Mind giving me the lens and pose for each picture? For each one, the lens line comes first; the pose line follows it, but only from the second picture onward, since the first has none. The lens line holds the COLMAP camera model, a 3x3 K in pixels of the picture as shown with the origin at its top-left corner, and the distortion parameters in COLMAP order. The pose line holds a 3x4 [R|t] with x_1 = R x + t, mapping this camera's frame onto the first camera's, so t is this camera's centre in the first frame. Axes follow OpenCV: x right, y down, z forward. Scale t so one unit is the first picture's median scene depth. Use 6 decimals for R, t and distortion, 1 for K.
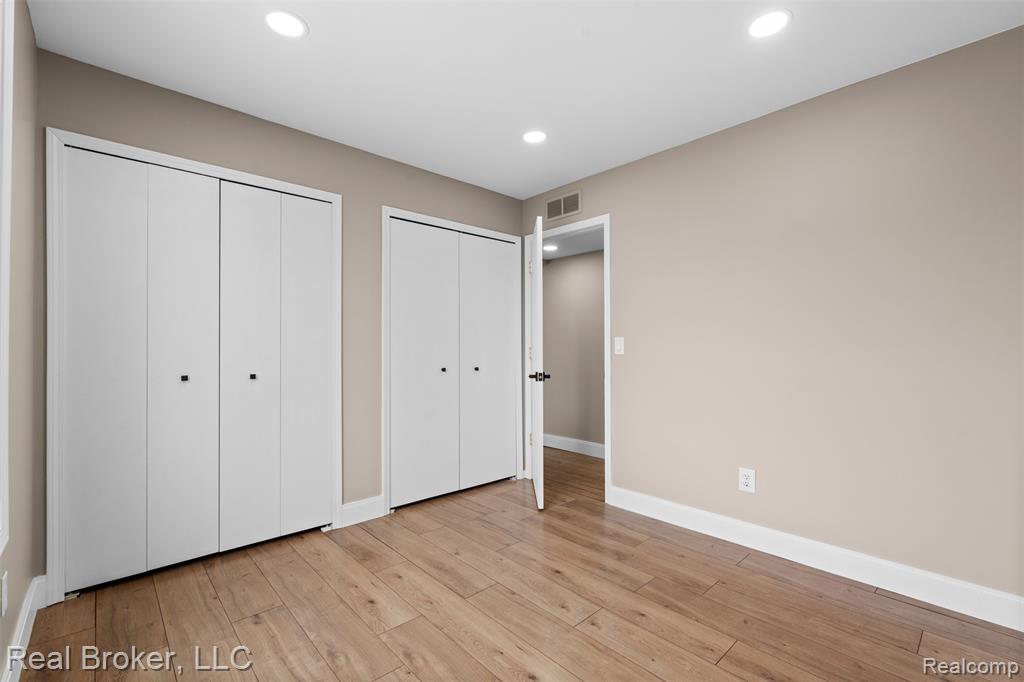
lens RADIAL K [[448.3, 0, 512.0], [0, 448.3, 341.0], [0, 0, 1]] dist [-0.001436, -0.000182]
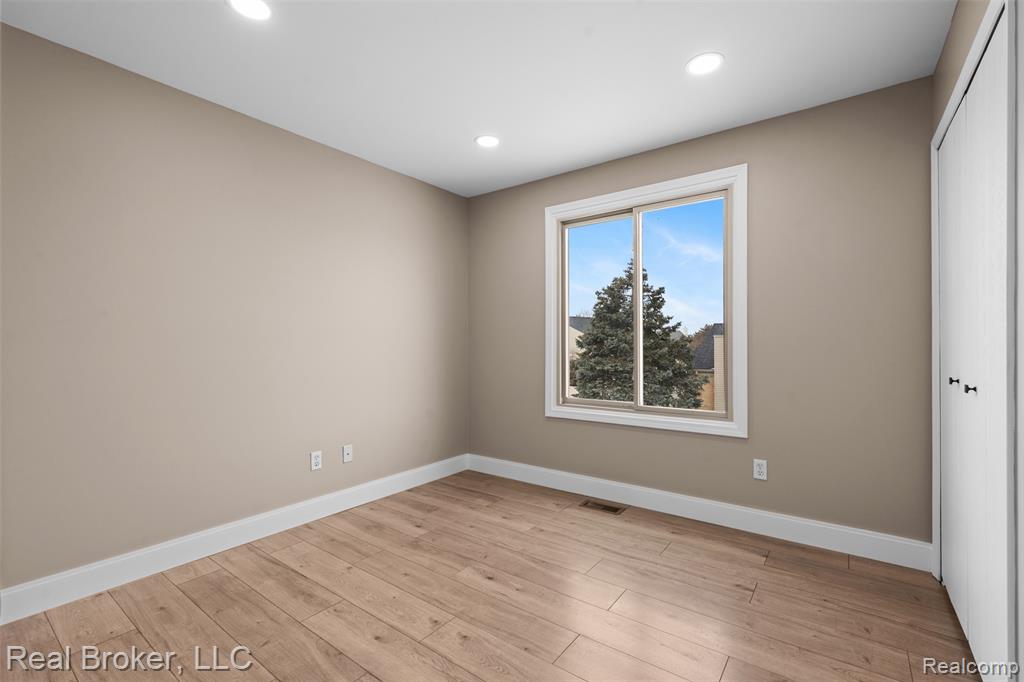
lens RADIAL K [[448.3, 0, 512.0], [0, 448.3, 341.0], [0, 0, 1]] dist [-0.001436, -0.000182]
pose [[-0.983785, 0.001865, -0.179343, 0.192038], [0.004538, 0.999885, -0.014493, 0.027785], [0.179295, -0.015072, -0.983680, 2.018038]]
